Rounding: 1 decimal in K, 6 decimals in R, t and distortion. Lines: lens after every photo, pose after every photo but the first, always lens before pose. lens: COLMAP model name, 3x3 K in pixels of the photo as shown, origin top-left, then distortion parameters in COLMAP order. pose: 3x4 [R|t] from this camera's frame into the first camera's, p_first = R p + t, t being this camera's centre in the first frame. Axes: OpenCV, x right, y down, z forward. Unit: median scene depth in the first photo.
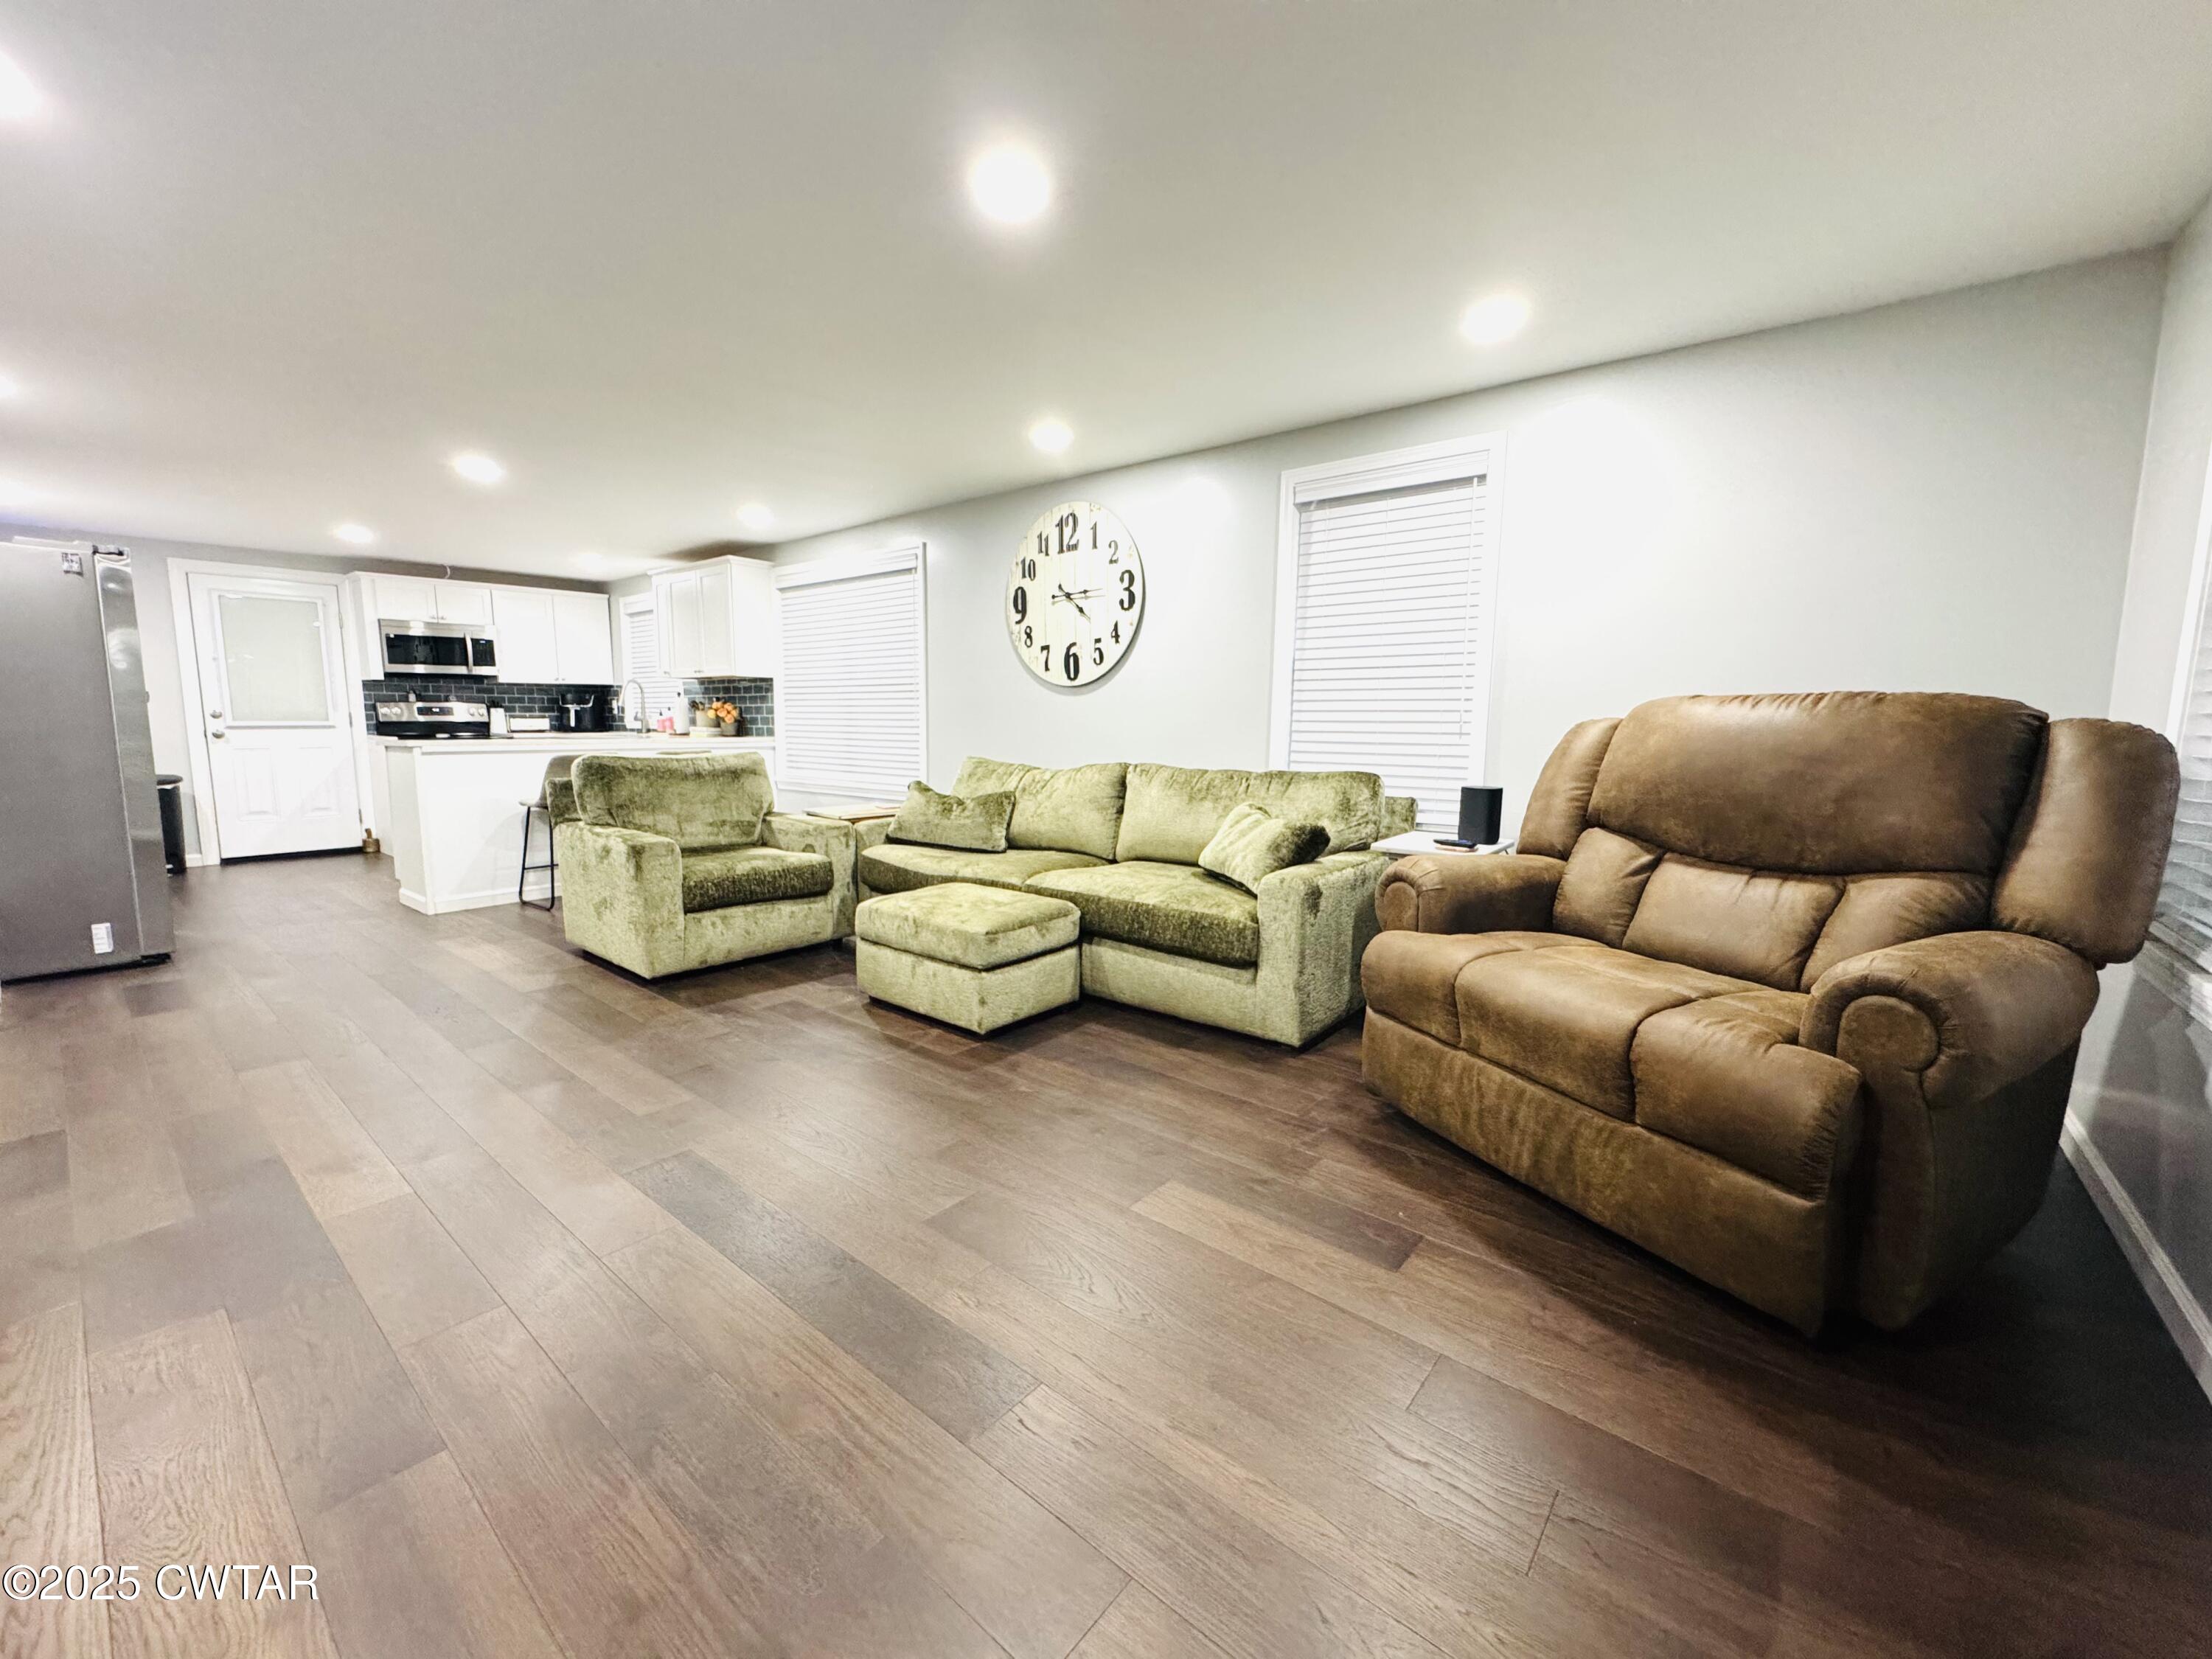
lens RADIAL K [[886.3, 0, 1104.1], [0, 886.3, 836.5], [0, 0, 1]] dist [-0.002957, 0.000854]
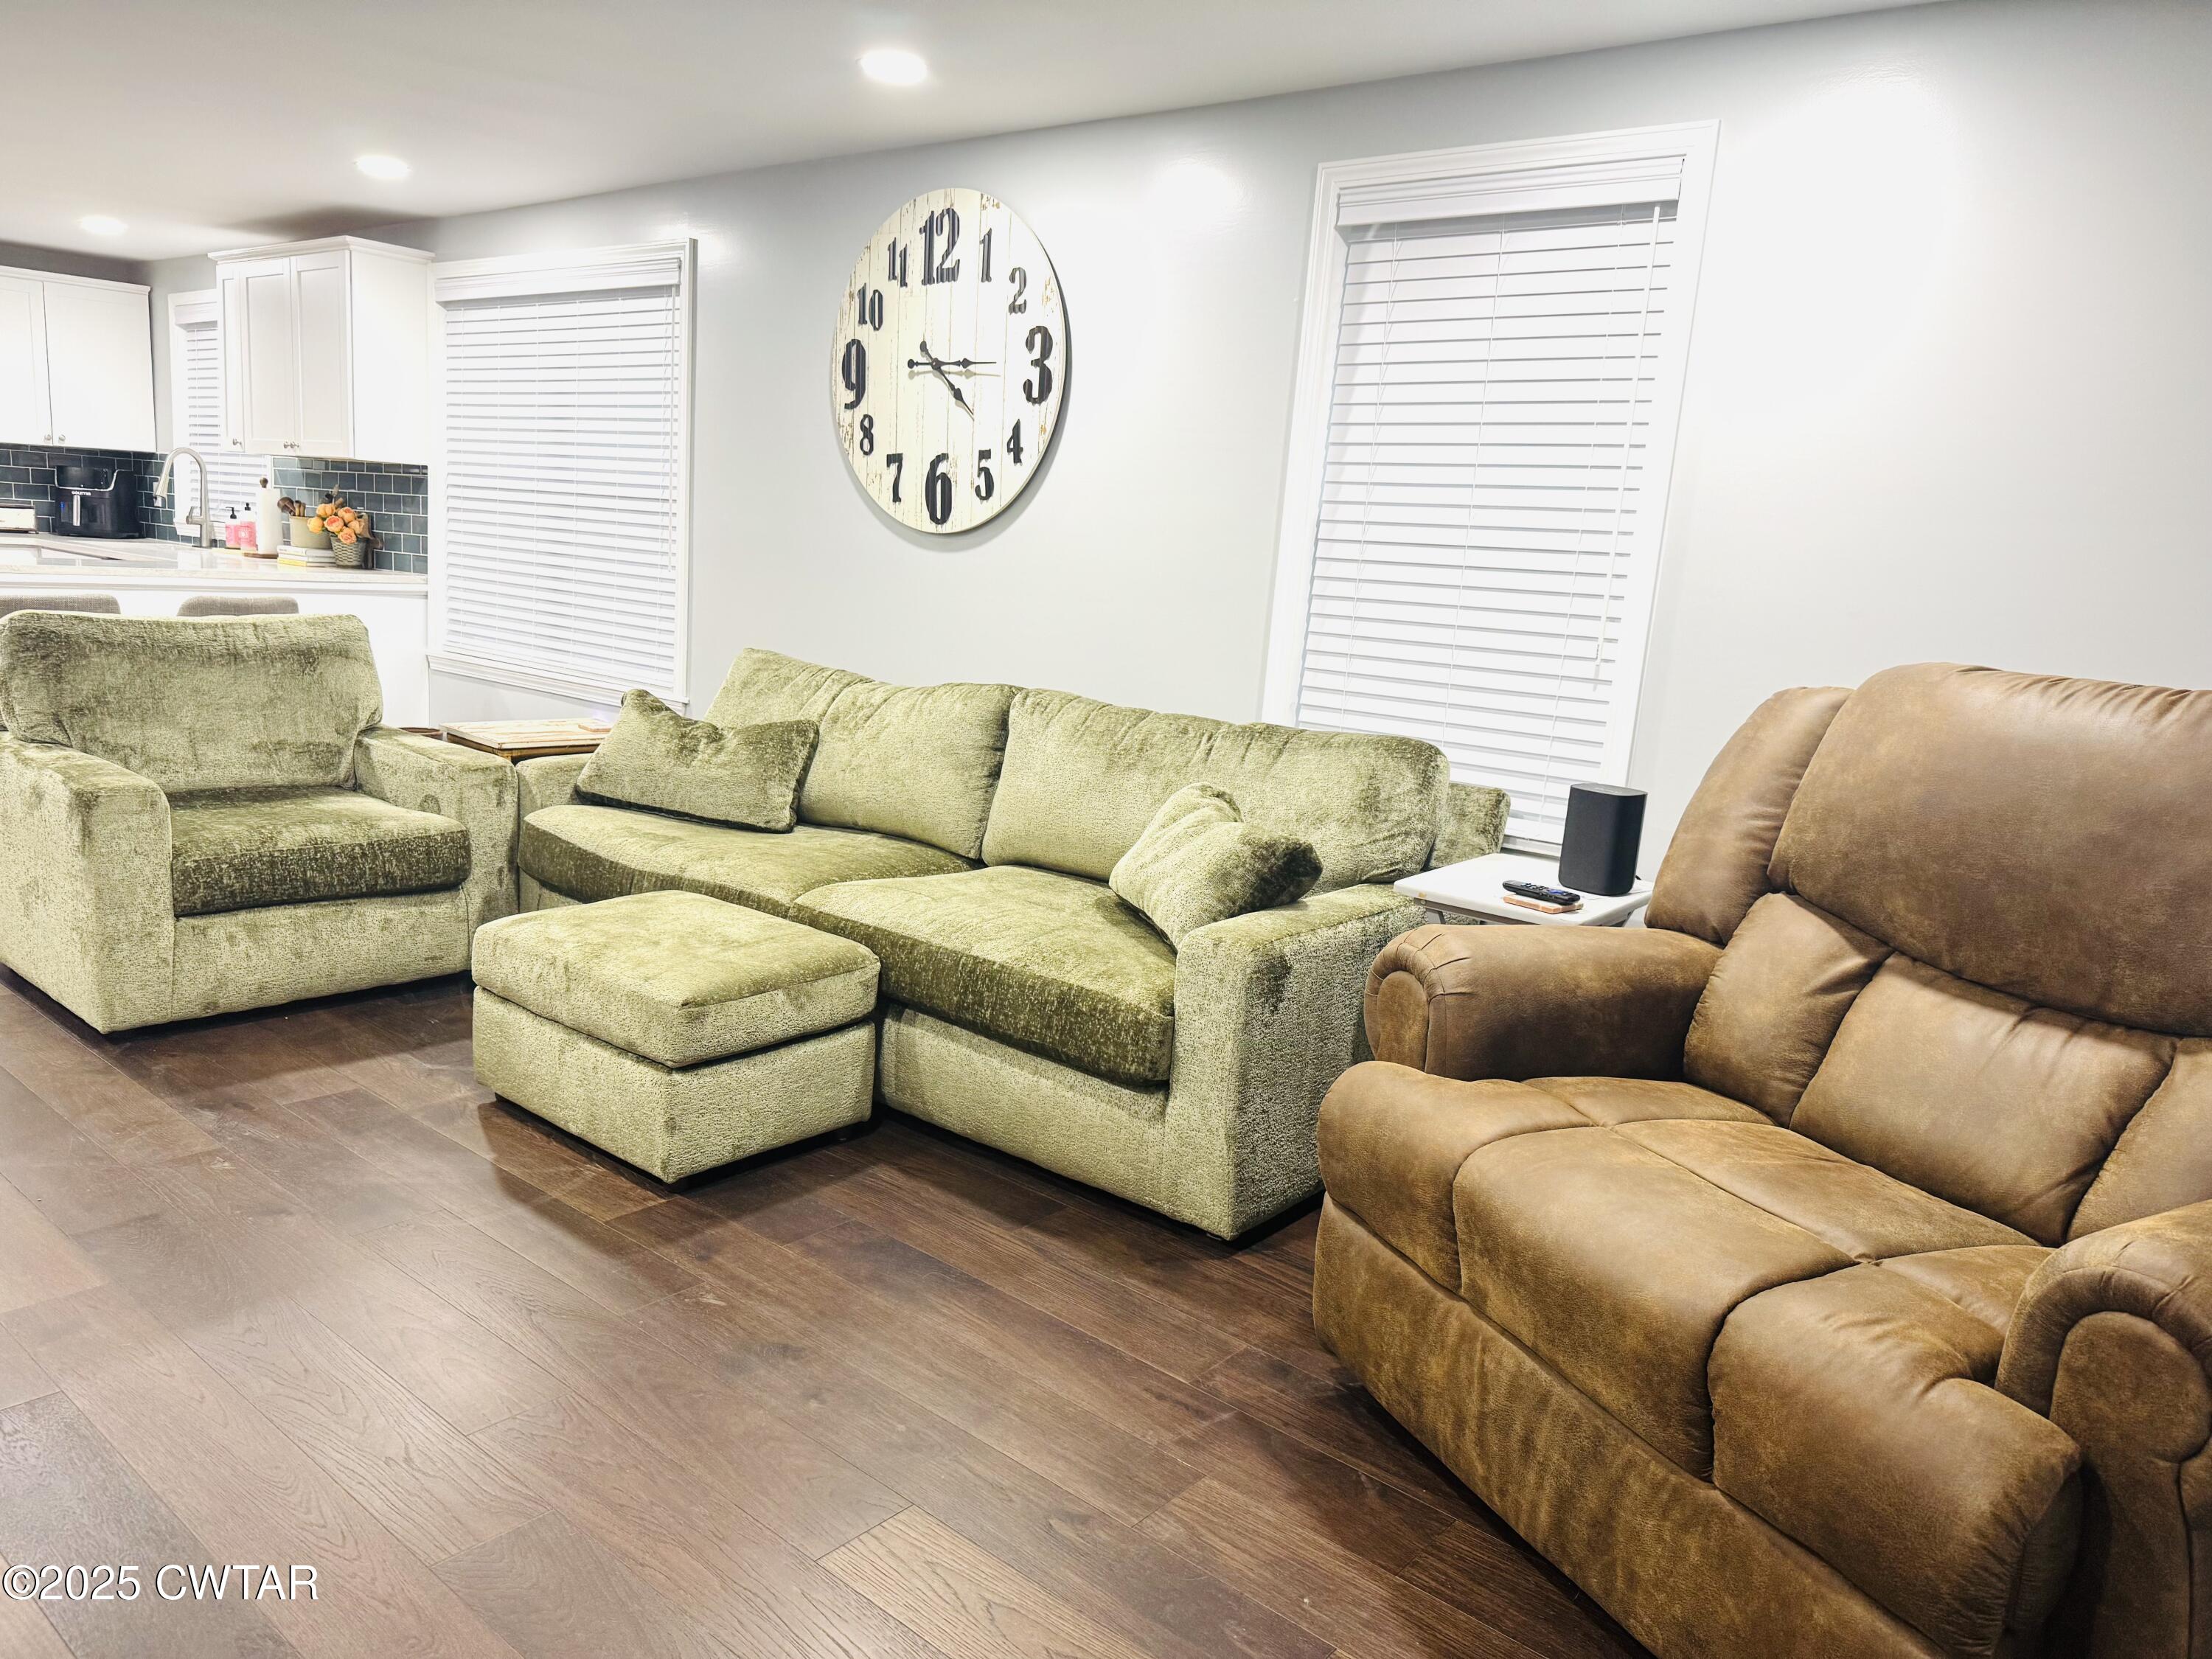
lens RADIAL K [[1565.6, 0, 1104.3], [0, 1565.6, 839.2], [0, 0, 1]] dist [0.049685, -0.060941]
pose [[0.998160, 0.060533, 0.003591, 0.096148], [-0.060639, 0.996682, 0.054302, -0.050194], [-0.000292, -0.054420, 0.998518, 0.022958]]
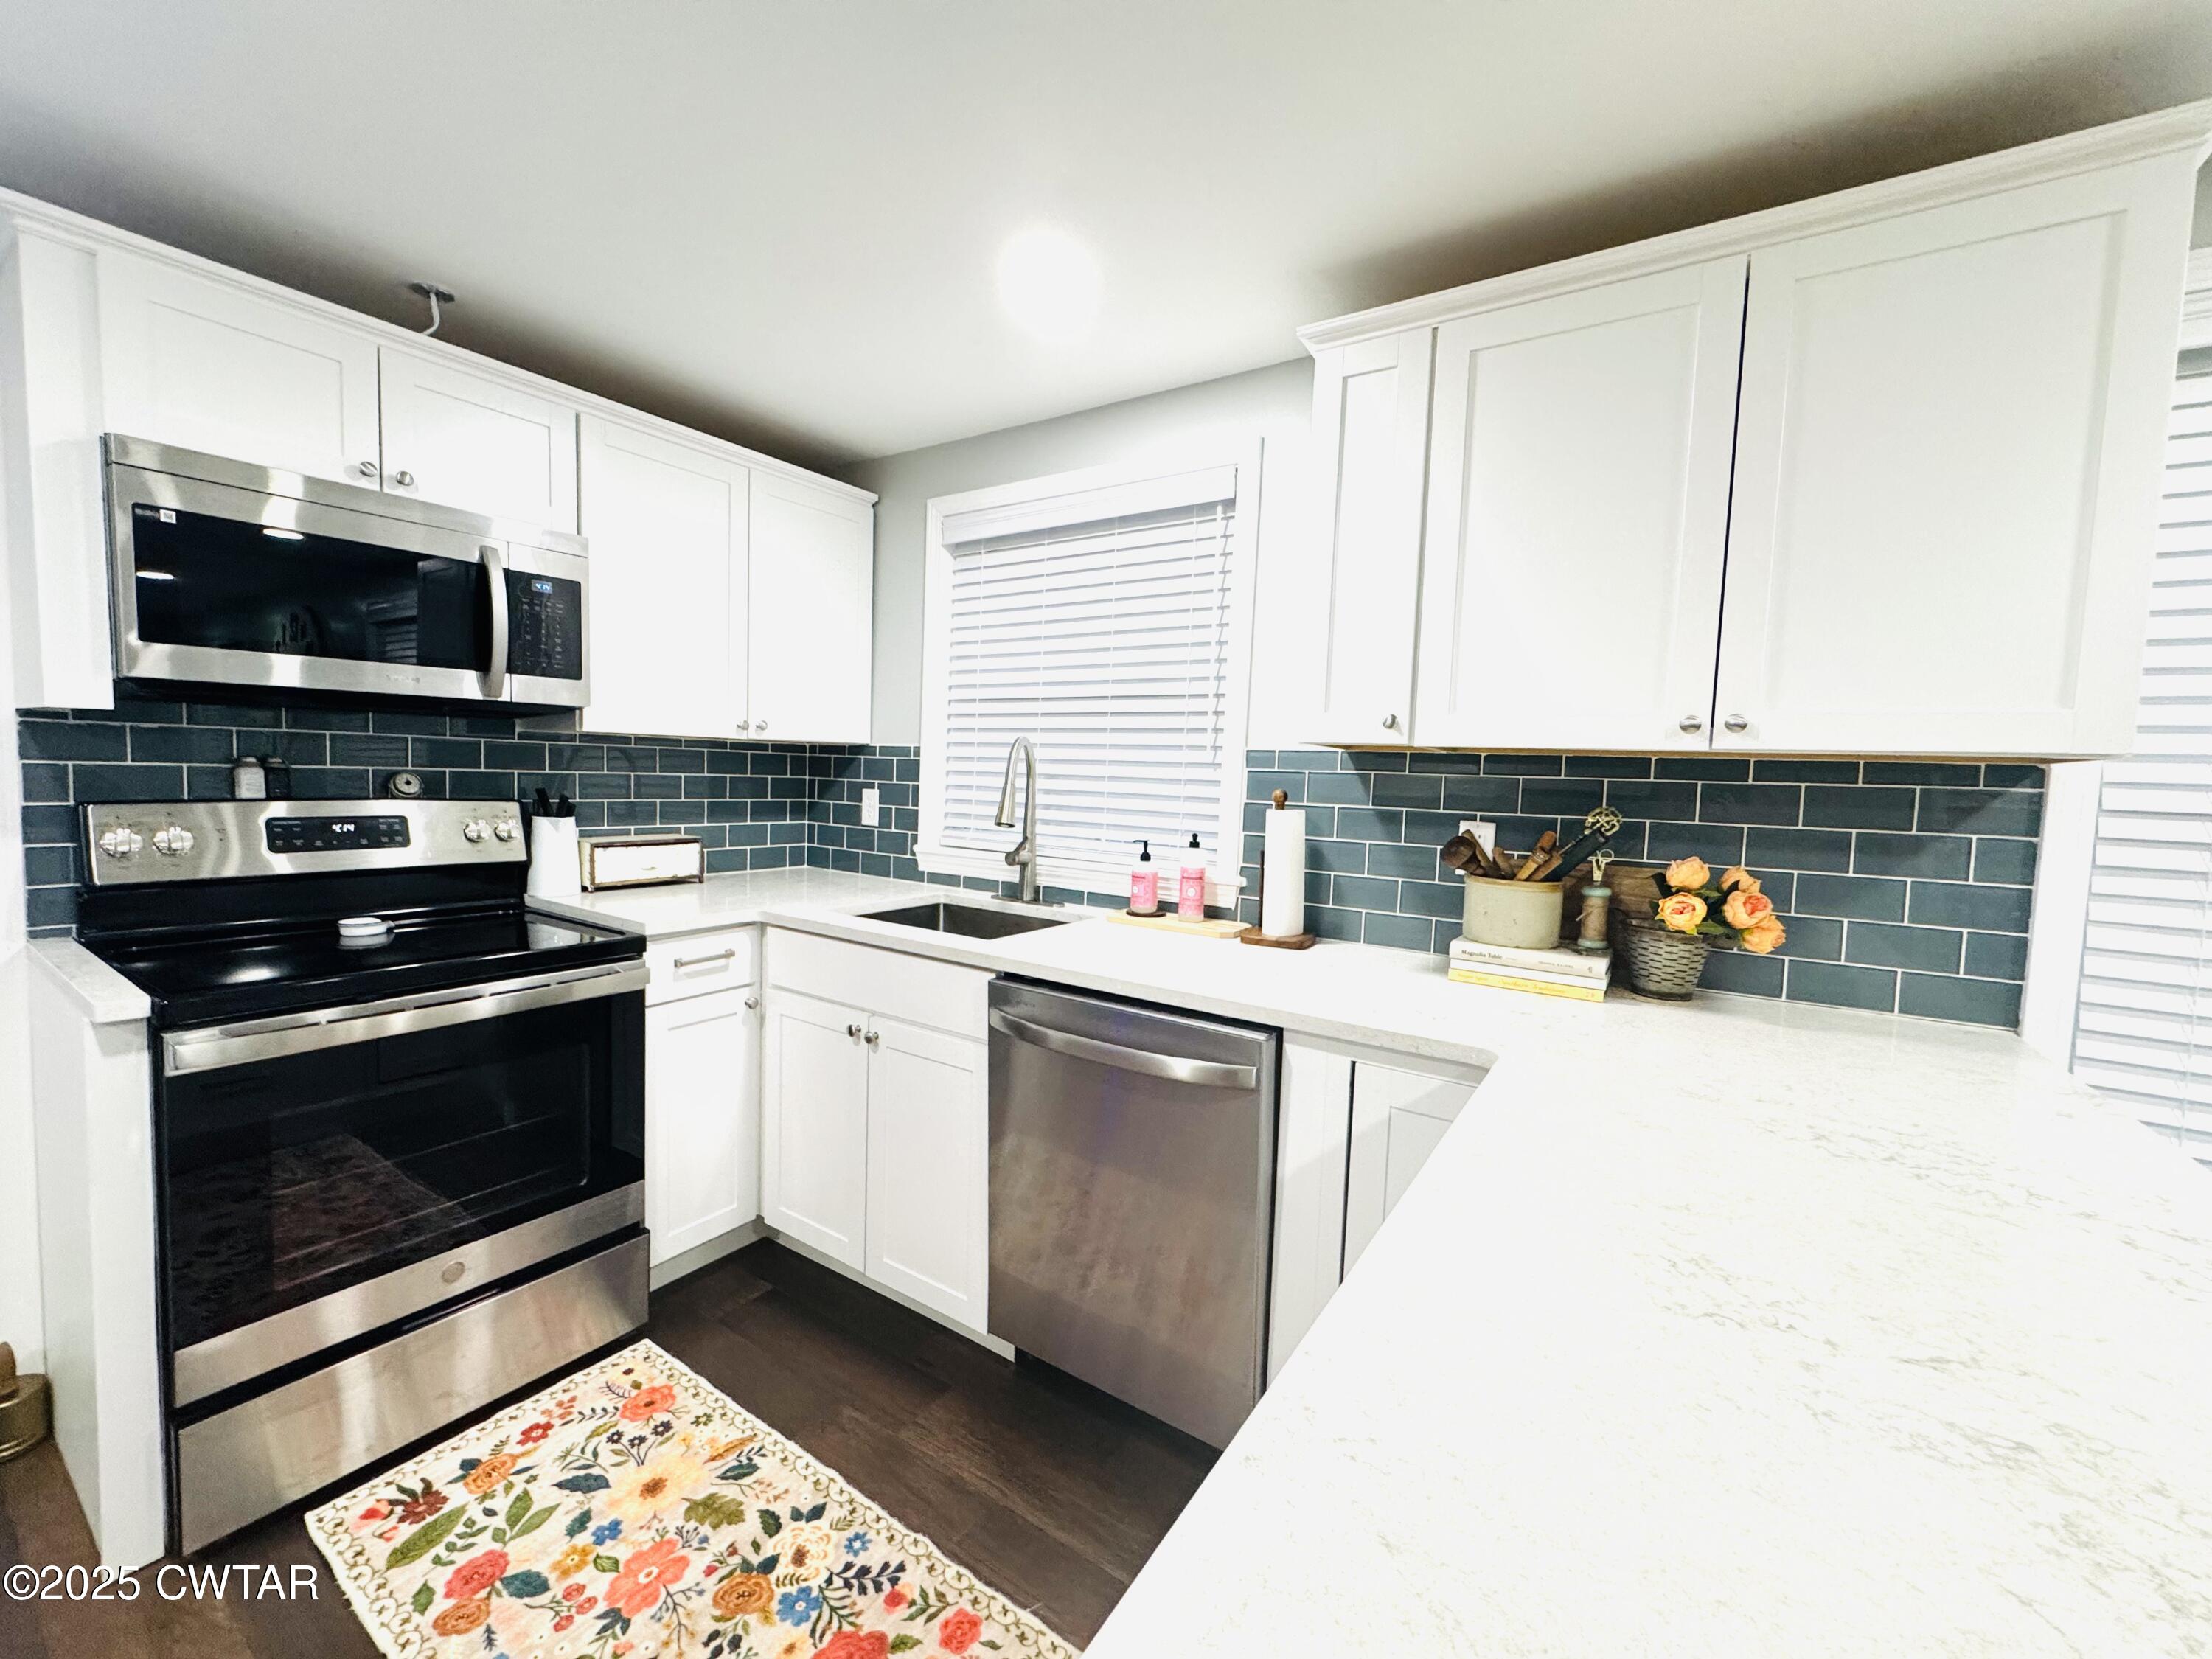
lens RADIAL K [[886.3, 0, 1098.9], [0, 886.3, 833.5], [0, 0, 1]] dist [-0.002957, 0.000854]
pose [[0.994663, 0.020776, 0.101064, -1.129221], [-0.014572, 0.997986, -0.061736, -0.261420], [-0.102143, 0.059934, 0.992963, 1.447721]]
